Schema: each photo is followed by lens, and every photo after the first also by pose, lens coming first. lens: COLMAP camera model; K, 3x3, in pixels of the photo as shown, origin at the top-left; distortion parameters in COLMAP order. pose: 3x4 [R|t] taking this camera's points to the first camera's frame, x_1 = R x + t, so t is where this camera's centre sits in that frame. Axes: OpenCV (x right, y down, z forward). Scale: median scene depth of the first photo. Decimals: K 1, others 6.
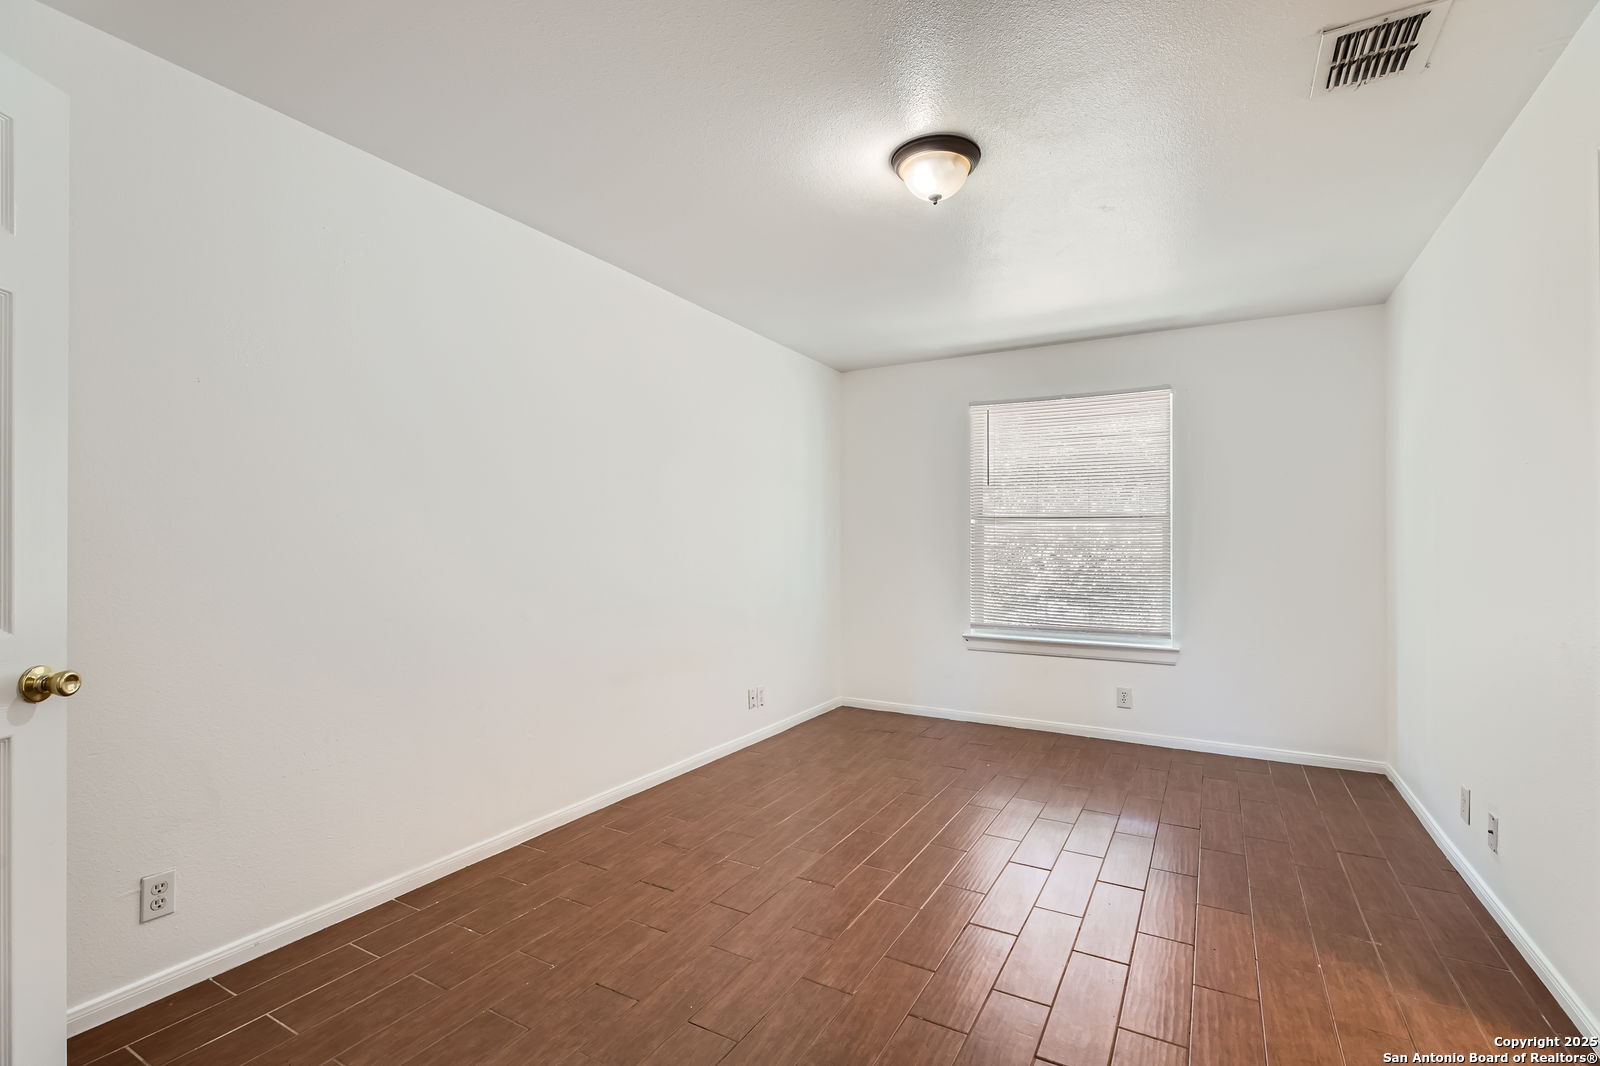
lens RADIAL K [[727.3, 0, 800.1], [0, 727.3, 545.3], [0, 0, 1]] dist [-0.001082, -0.000202]
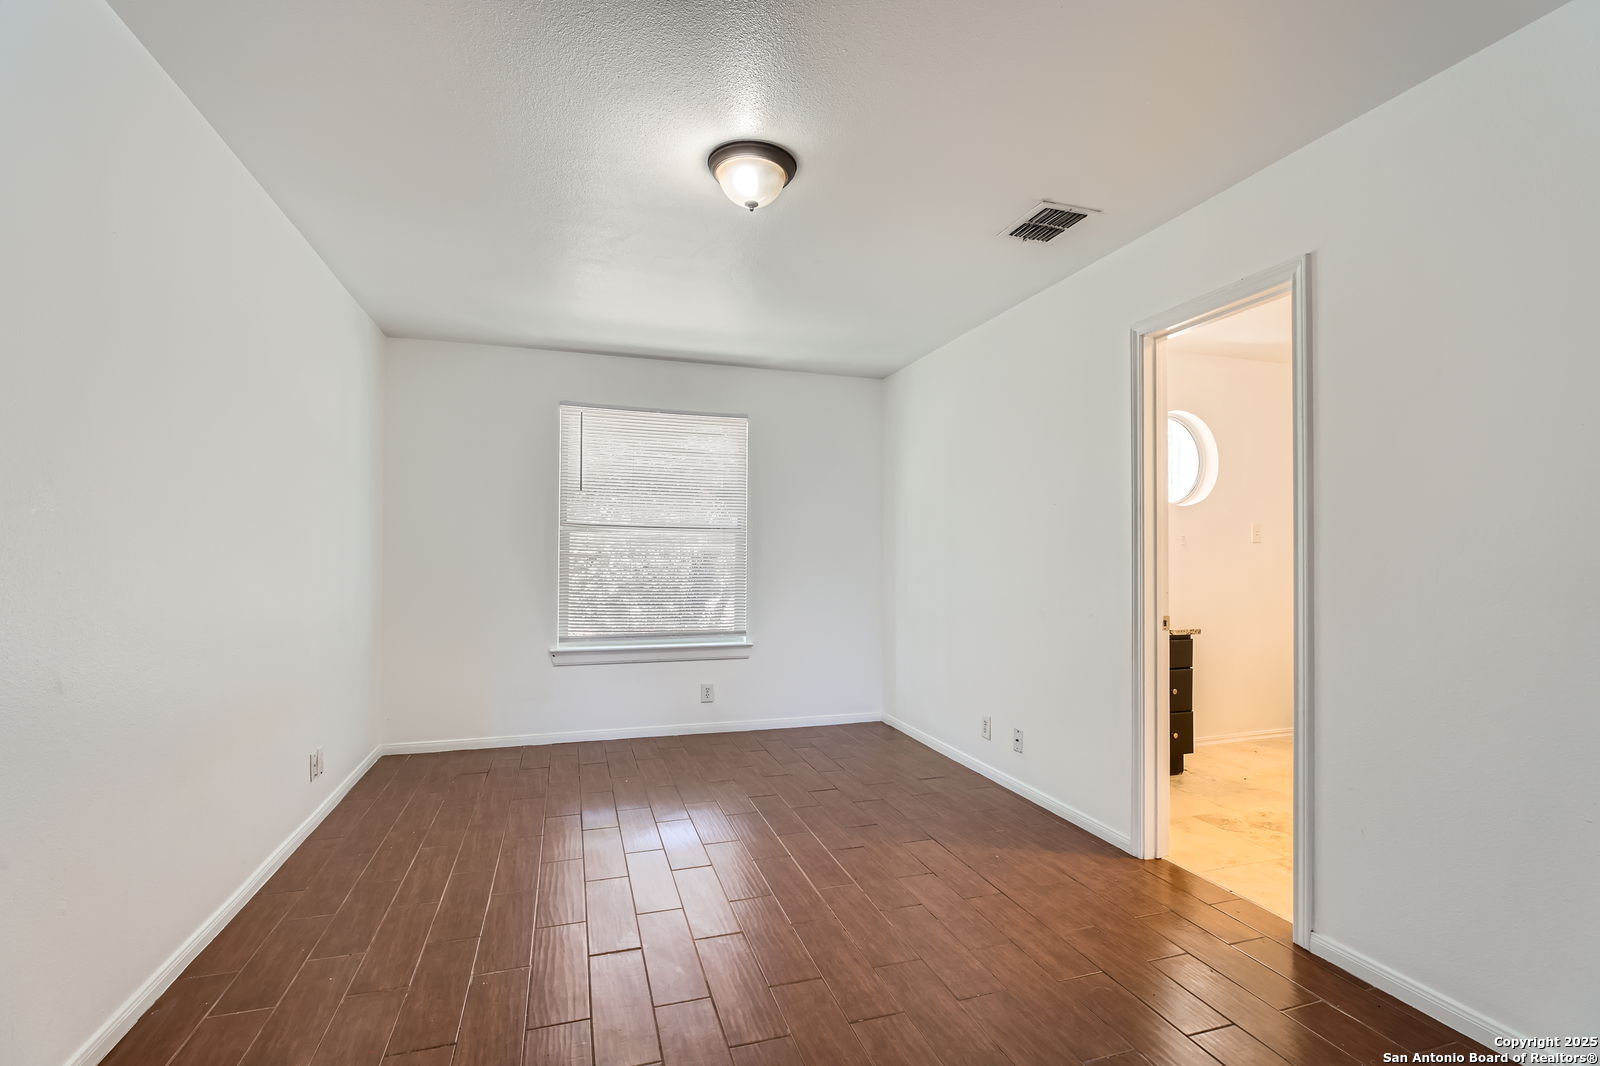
lens RADIAL K [[727.3, 0, 800.1], [0, 727.3, 545.3], [0, 0, 1]] dist [-0.001082, -0.000202]
pose [[0.675879, 0.009362, 0.736953, -0.277514], [-0.001972, 0.999939, -0.010893, -0.001464], [-0.737010, 0.005909, 0.675856, 0.158946]]
